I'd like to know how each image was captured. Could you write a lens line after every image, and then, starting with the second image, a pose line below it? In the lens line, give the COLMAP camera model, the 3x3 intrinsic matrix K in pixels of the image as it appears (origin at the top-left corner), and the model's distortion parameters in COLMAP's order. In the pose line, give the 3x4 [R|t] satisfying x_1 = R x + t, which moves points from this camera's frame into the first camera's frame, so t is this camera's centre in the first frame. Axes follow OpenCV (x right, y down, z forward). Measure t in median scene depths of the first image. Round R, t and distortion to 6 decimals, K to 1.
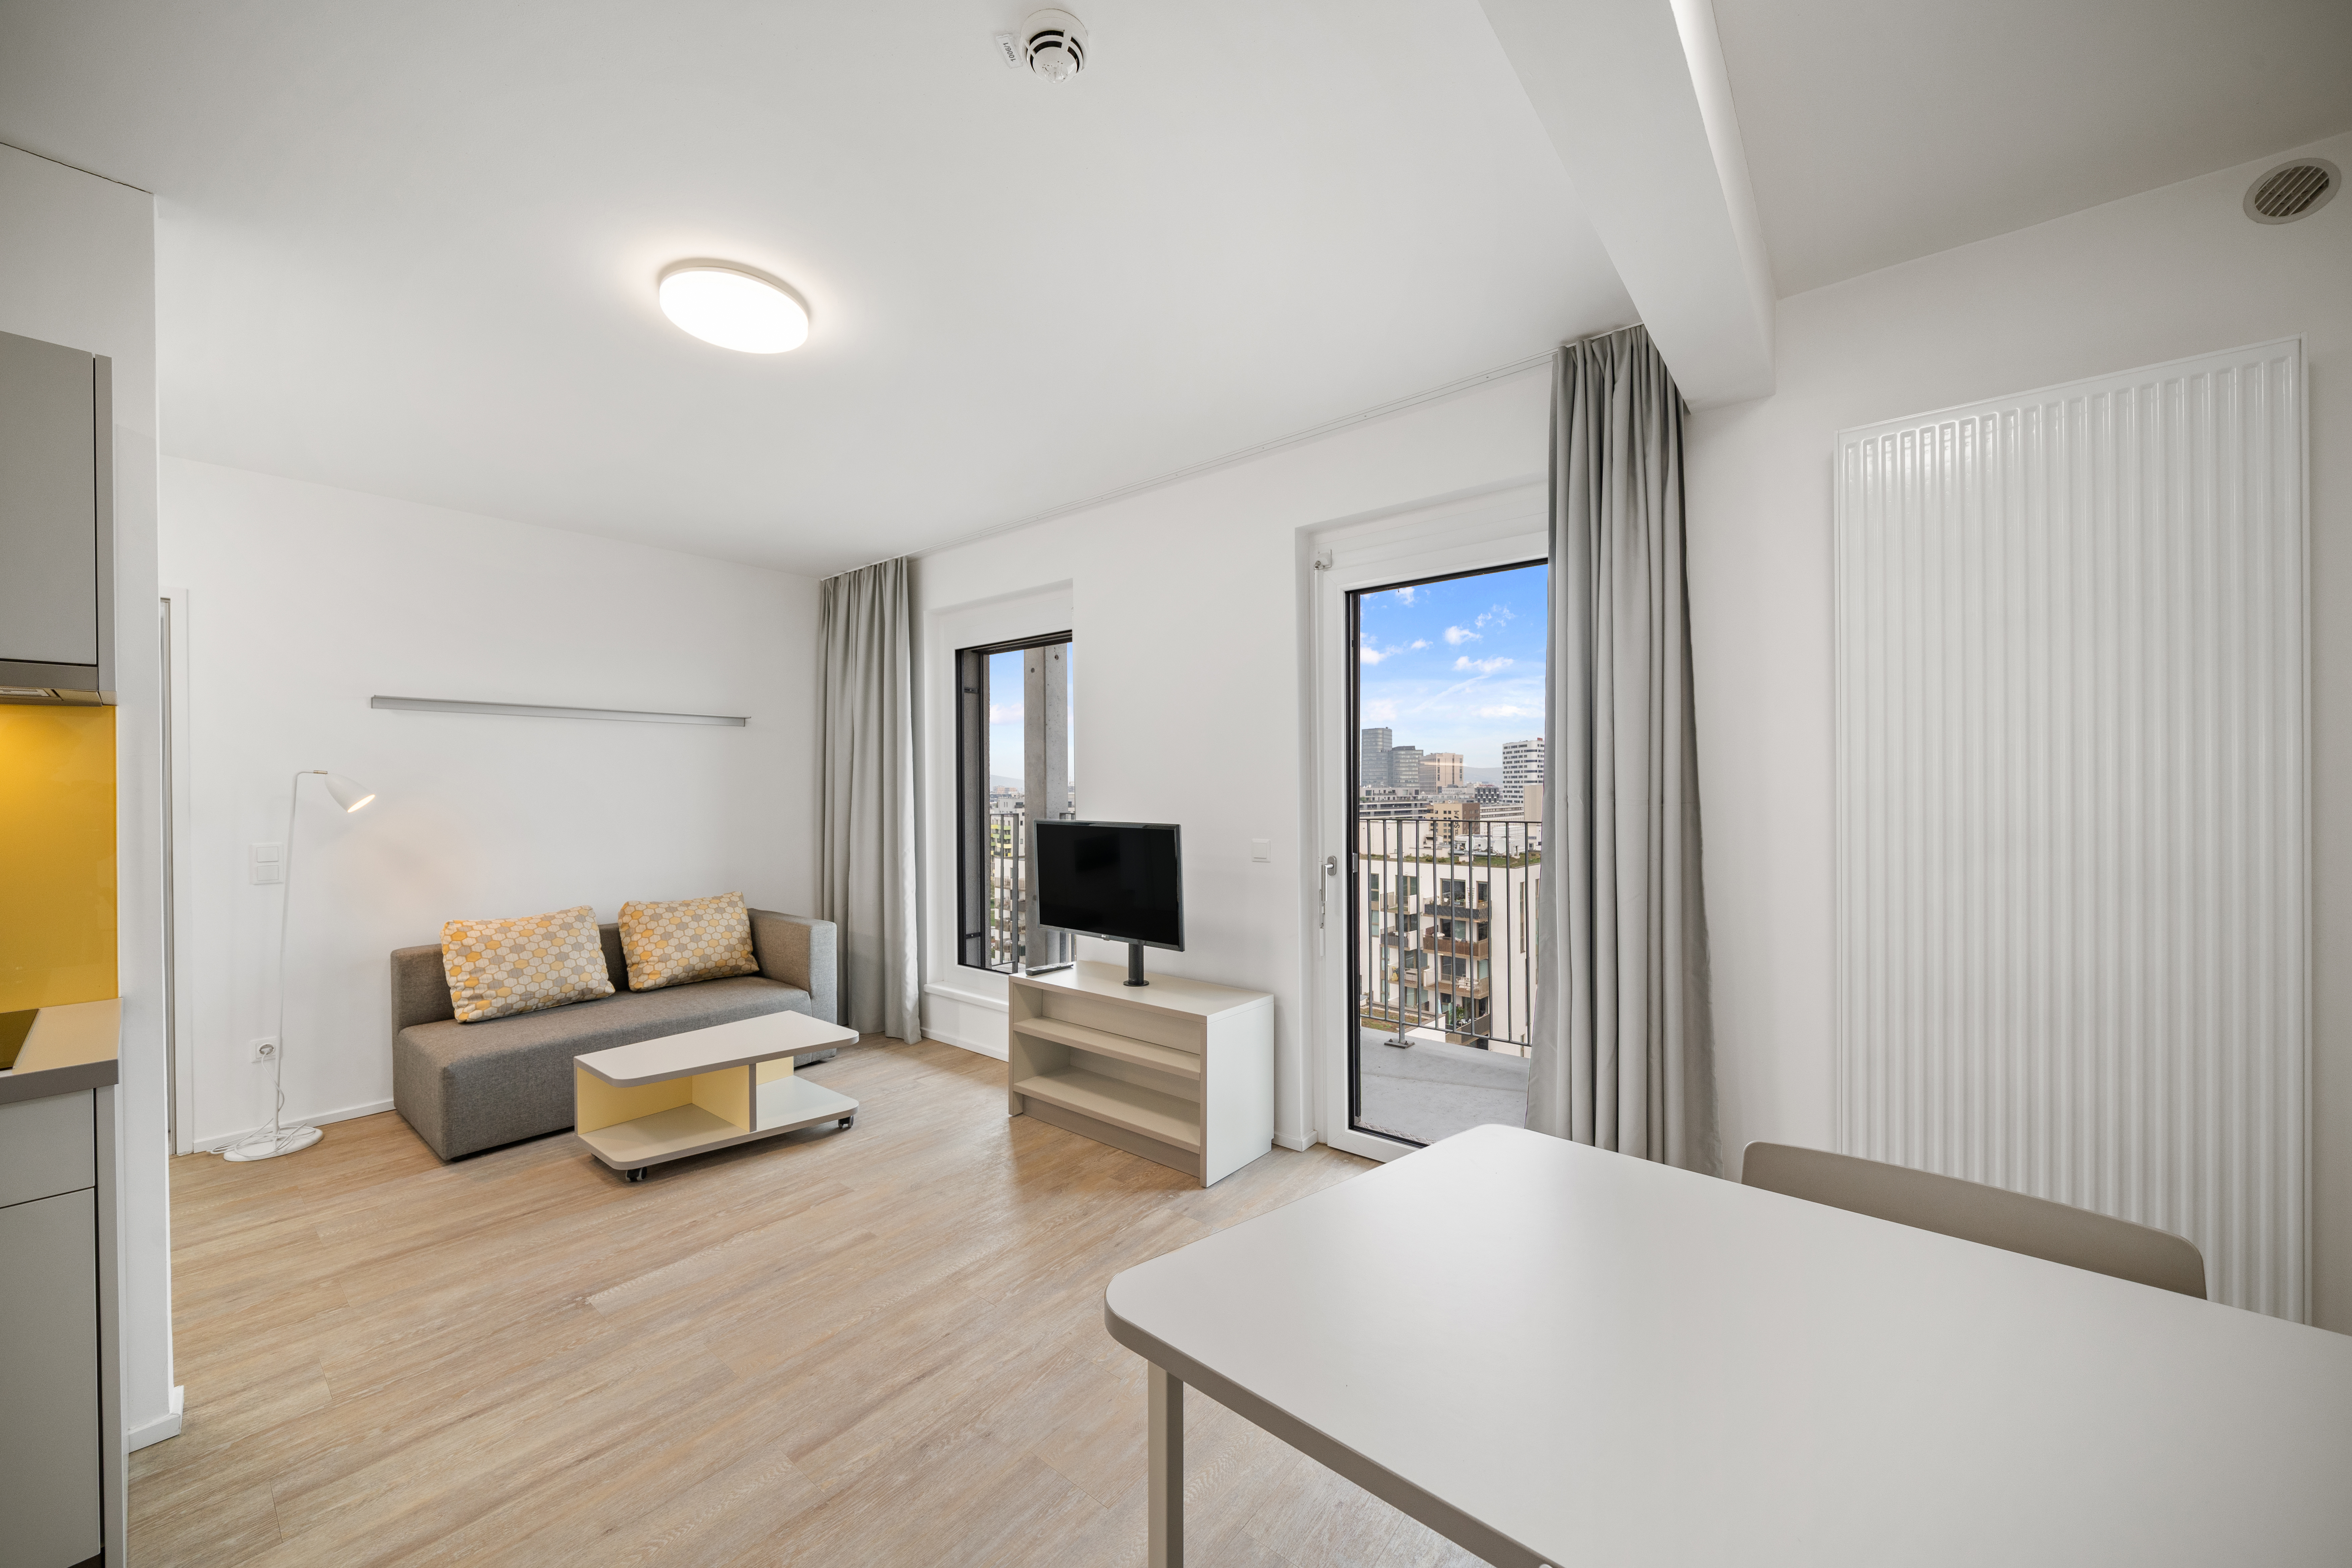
lens RADIAL K [[847.1, 0, 1165.4], [0, 847.1, 792.0], [0, 0, 1]] dist [-0.005367, -0.000131]
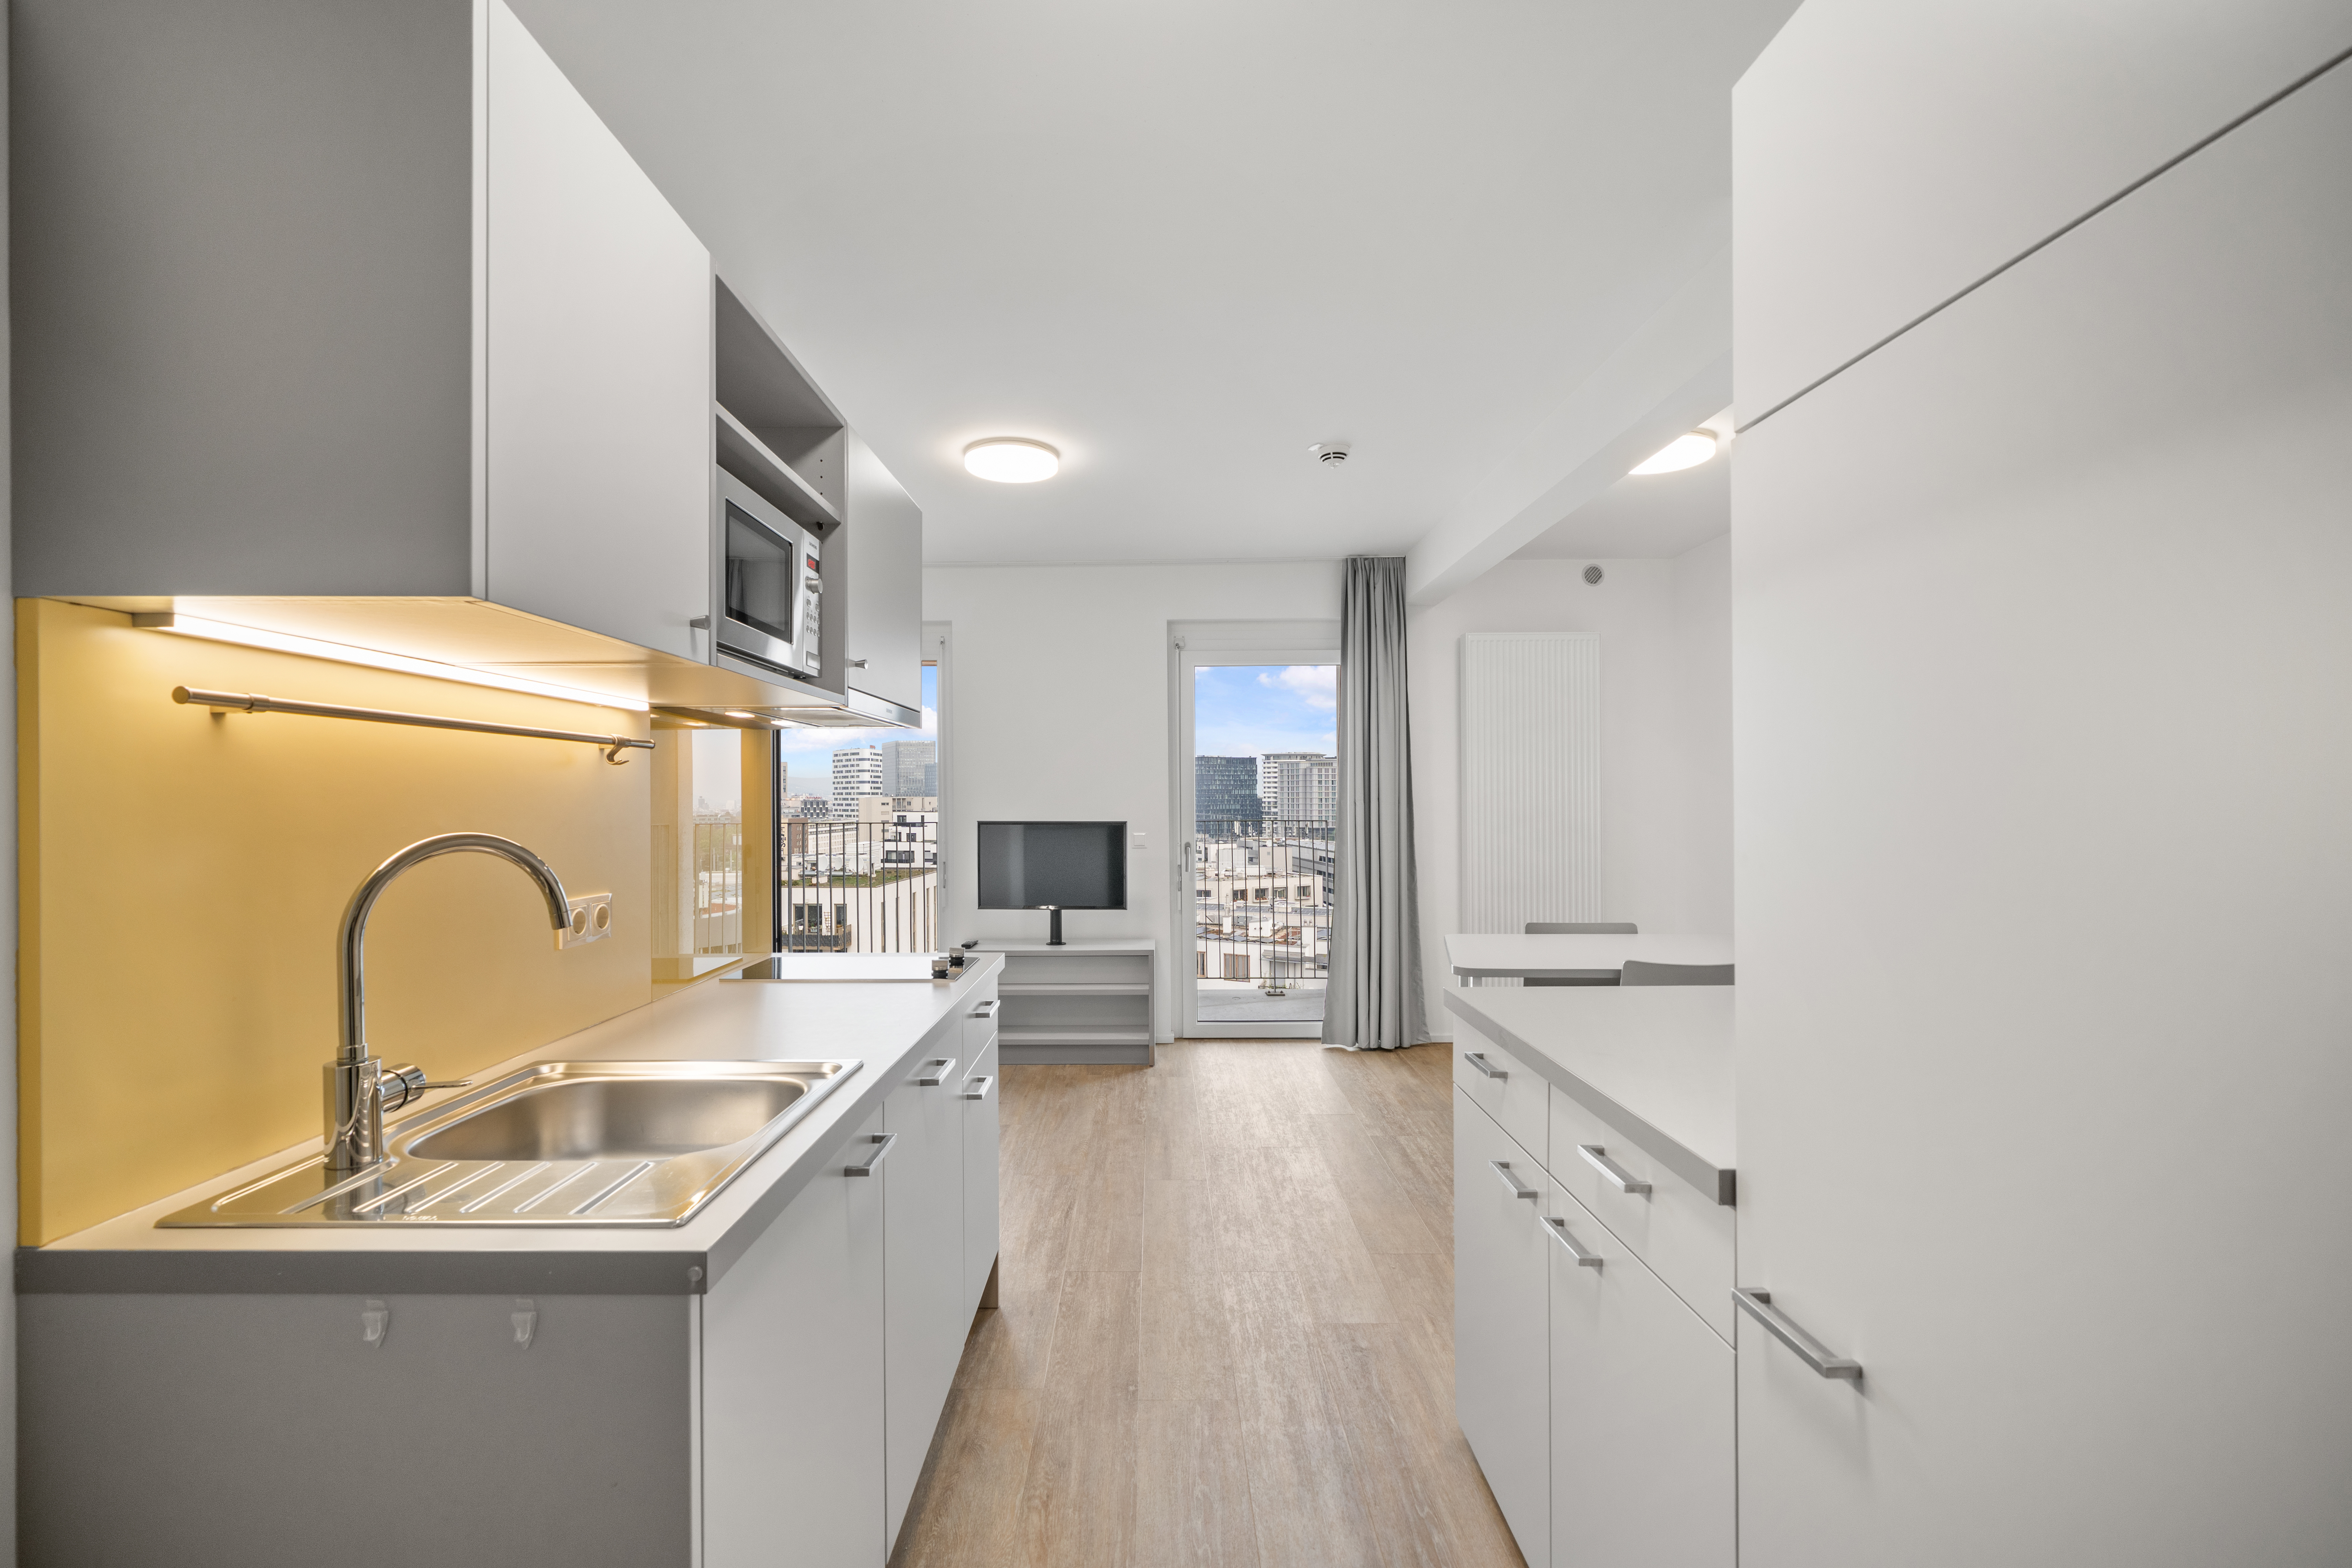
lens RADIAL K [[980.8, 0, 1127.7], [0, 980.8, 797.4], [0, 0, 1]] dist [-0.000481, -0.000017]
pose [[0.785351, 0.003506, 0.619041, -1.418138], [0.001403, 0.999971, -0.007443, 0.015186], [-0.619050, 0.006714, 0.785323, -0.433785]]
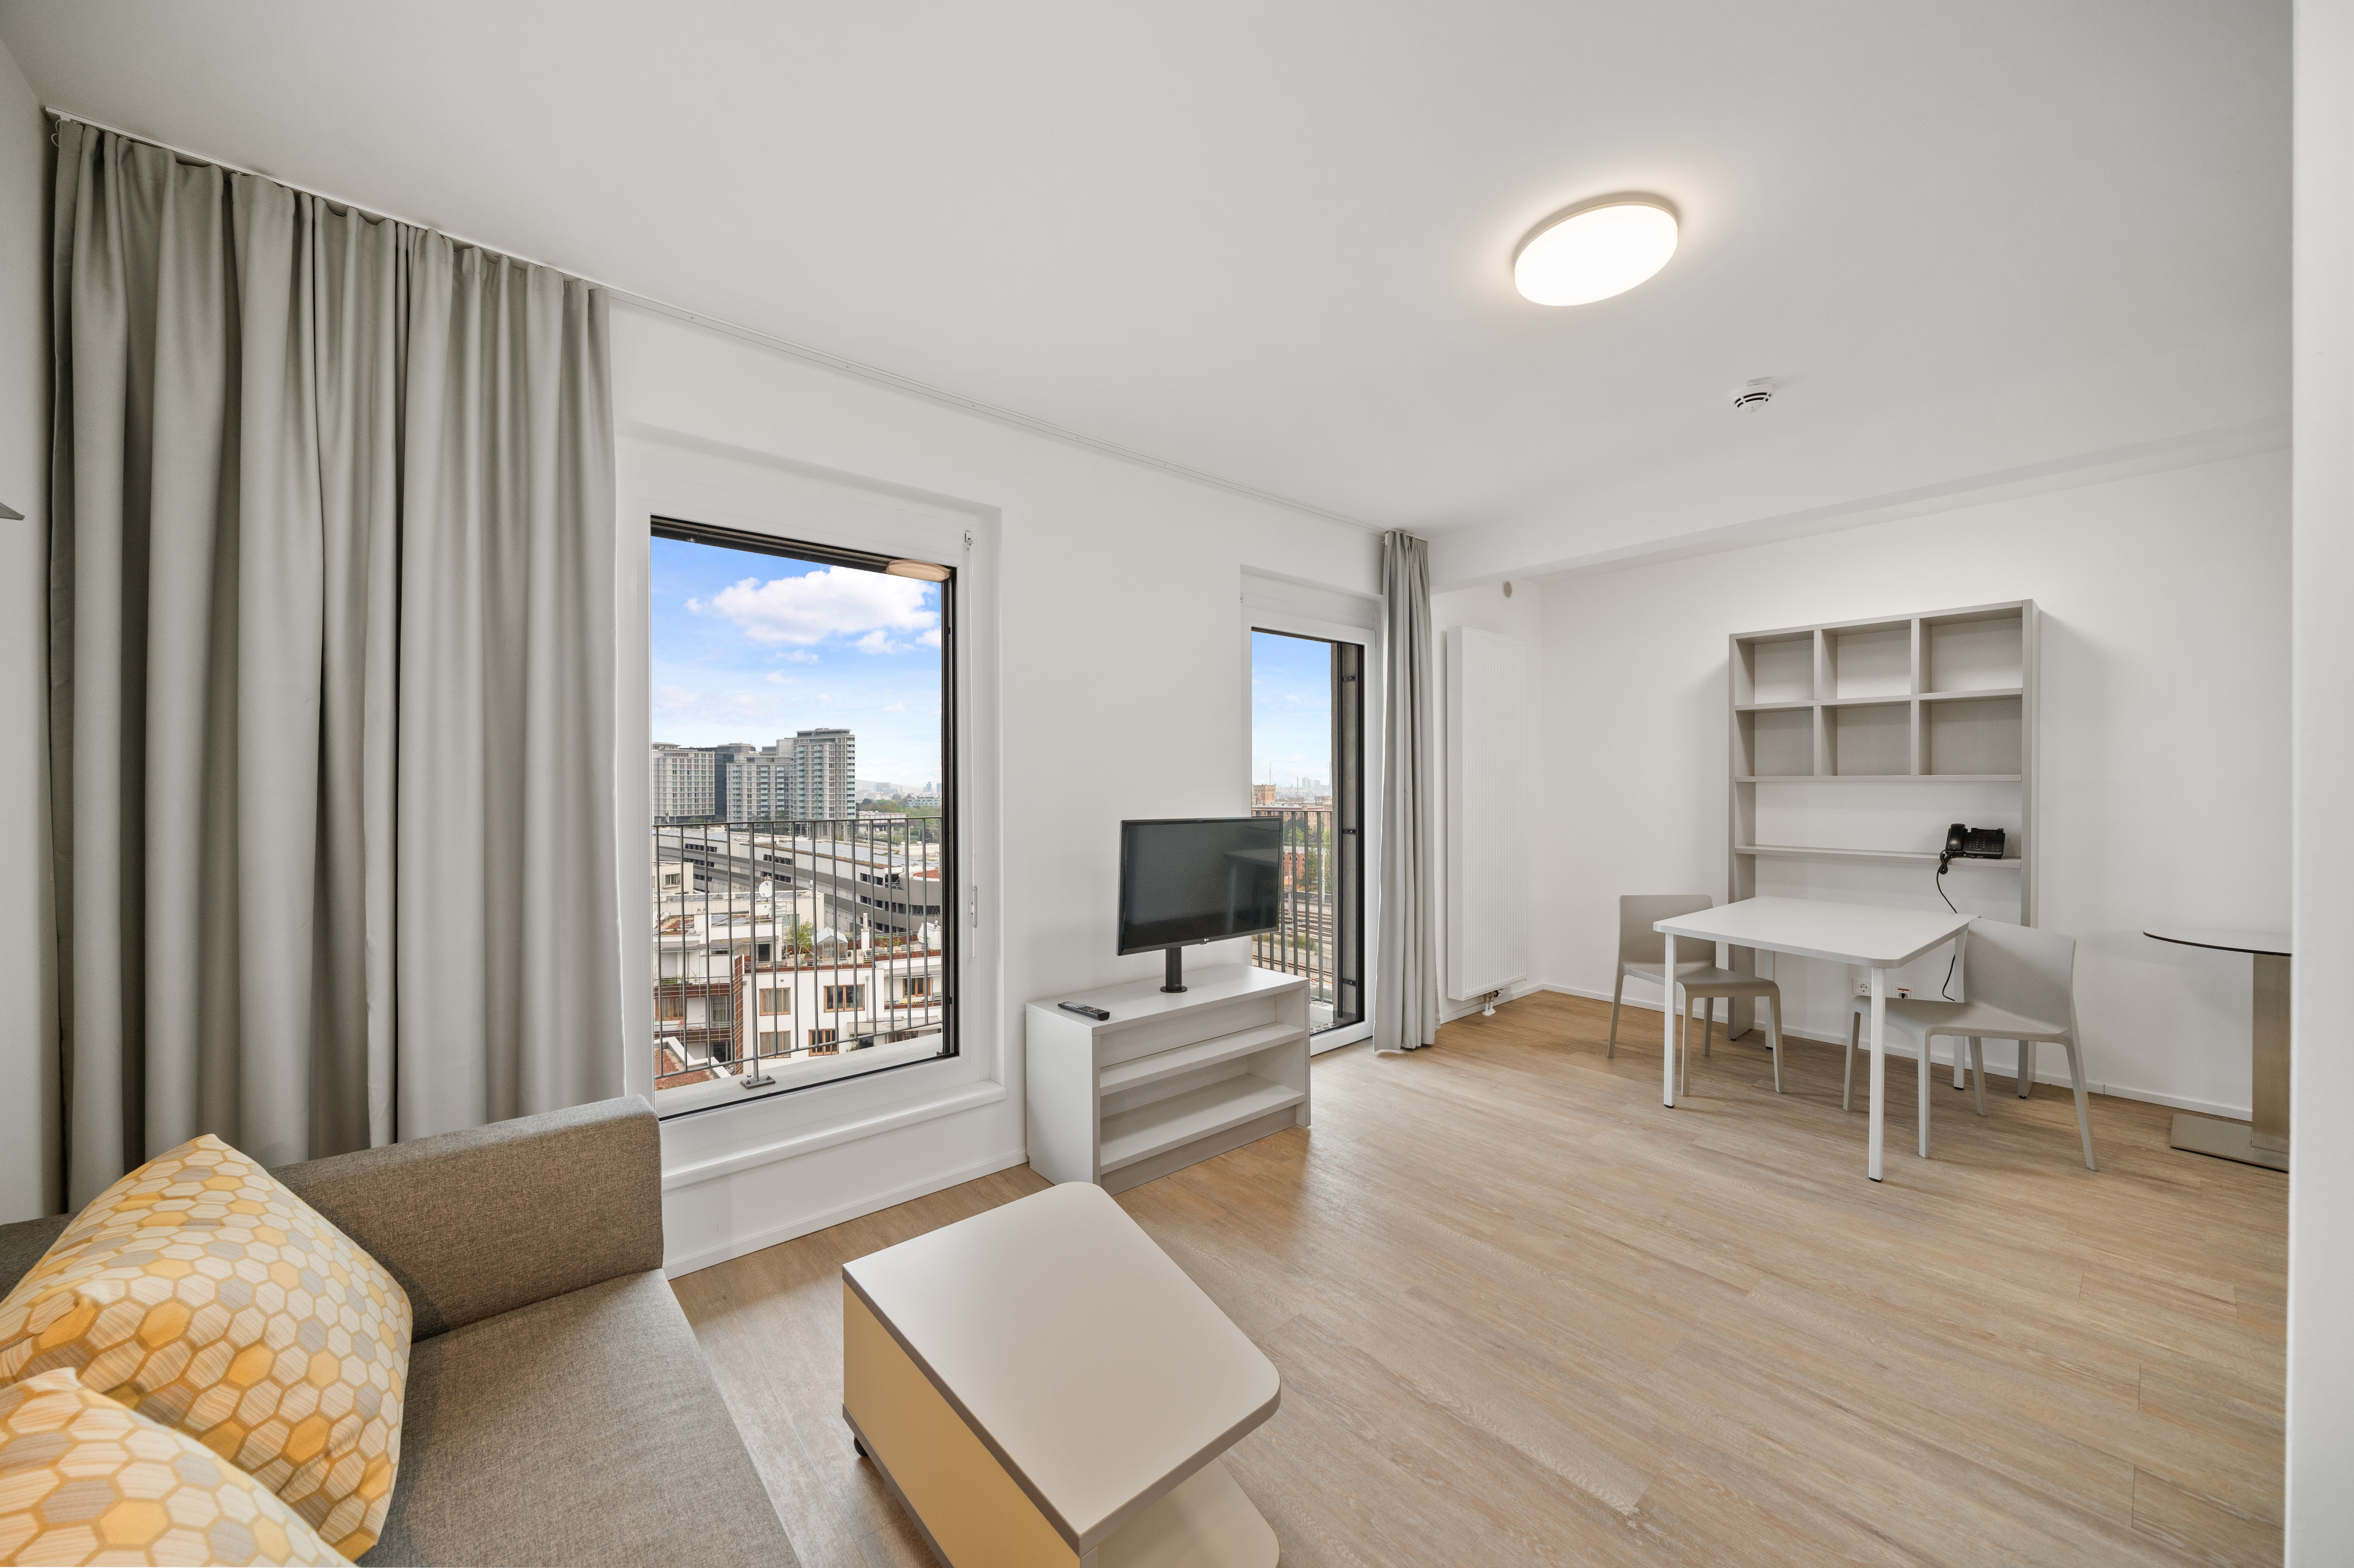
lens RADIAL K [[847.8, 0, 1166.4], [0, 847.8, 792.0], [0, 0, 1]] dist [-0.005367, -0.000131]
pose [[0.184677, -0.002039, 0.982797, -1.521223], [0.004335, 0.999990, 0.001261, 0.010158], [-0.982790, 0.004027, 0.184684, 1.319590]]
